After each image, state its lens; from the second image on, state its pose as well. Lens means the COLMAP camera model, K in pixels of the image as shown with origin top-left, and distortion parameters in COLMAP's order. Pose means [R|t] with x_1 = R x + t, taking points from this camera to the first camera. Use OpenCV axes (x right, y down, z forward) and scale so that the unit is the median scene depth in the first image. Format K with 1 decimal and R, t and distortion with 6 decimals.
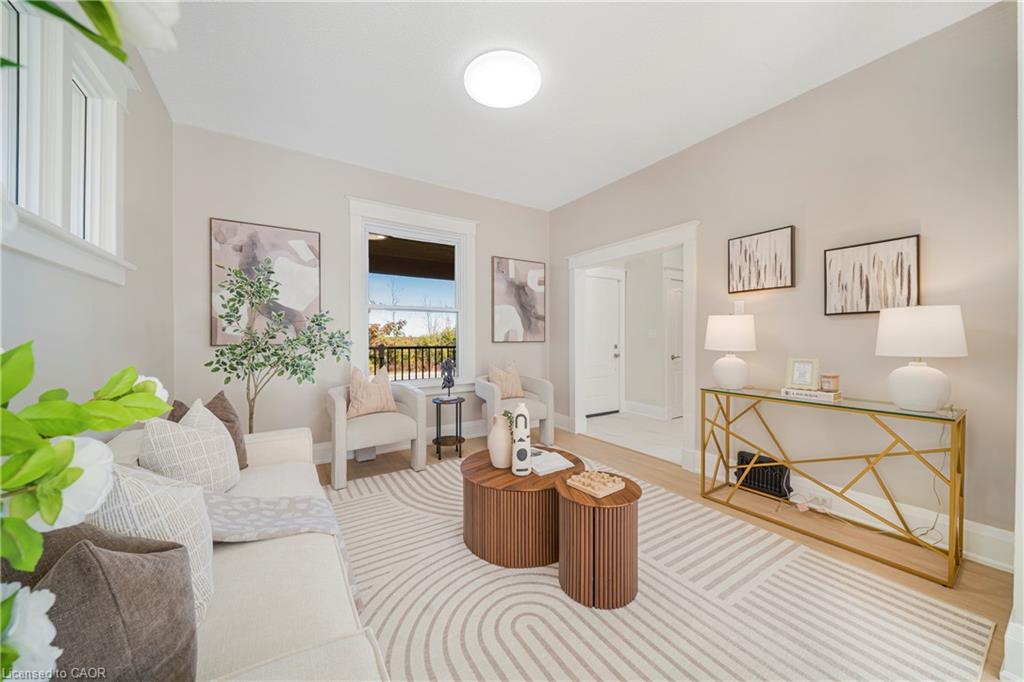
lens RADIAL K [[360.3, 0, 510.2], [0, 360.3, 336.7], [0, 0, 1]] dist [0.000578, -0.000192]
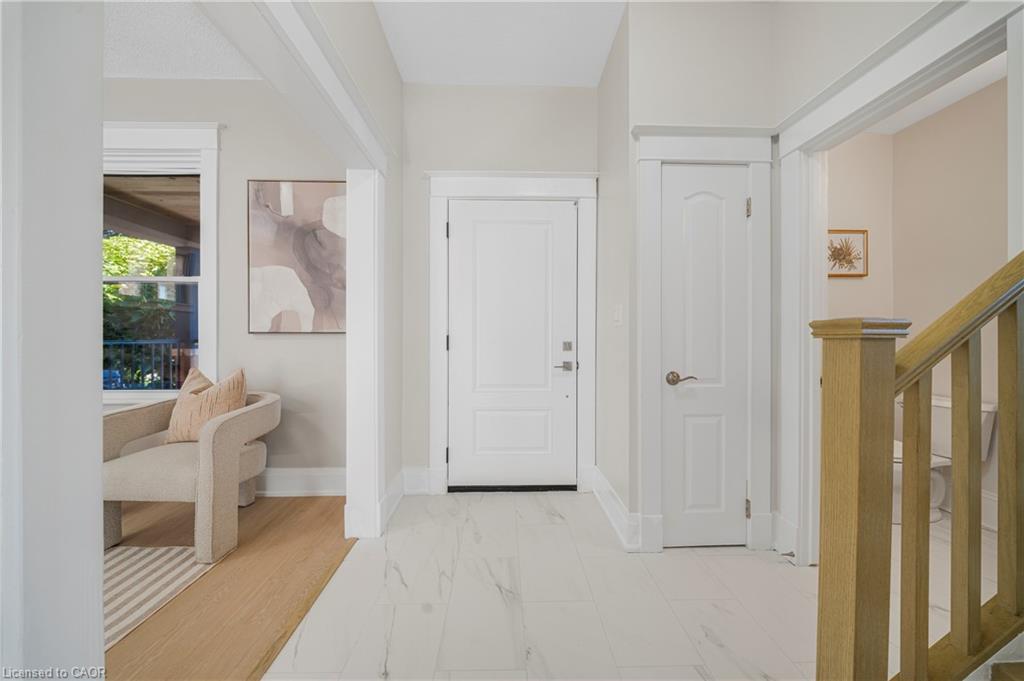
lens RADIAL K [[360.3, 0, 513.9], [0, 360.3, 338.1], [0, 0, 1]] dist [0.000578, -0.000192]
pose [[0.858850, 0.007358, -0.512175, 0.571176], [-0.002819, 0.999950, 0.009638, 0.015792], [0.512220, -0.006834, 0.858827, 0.692735]]
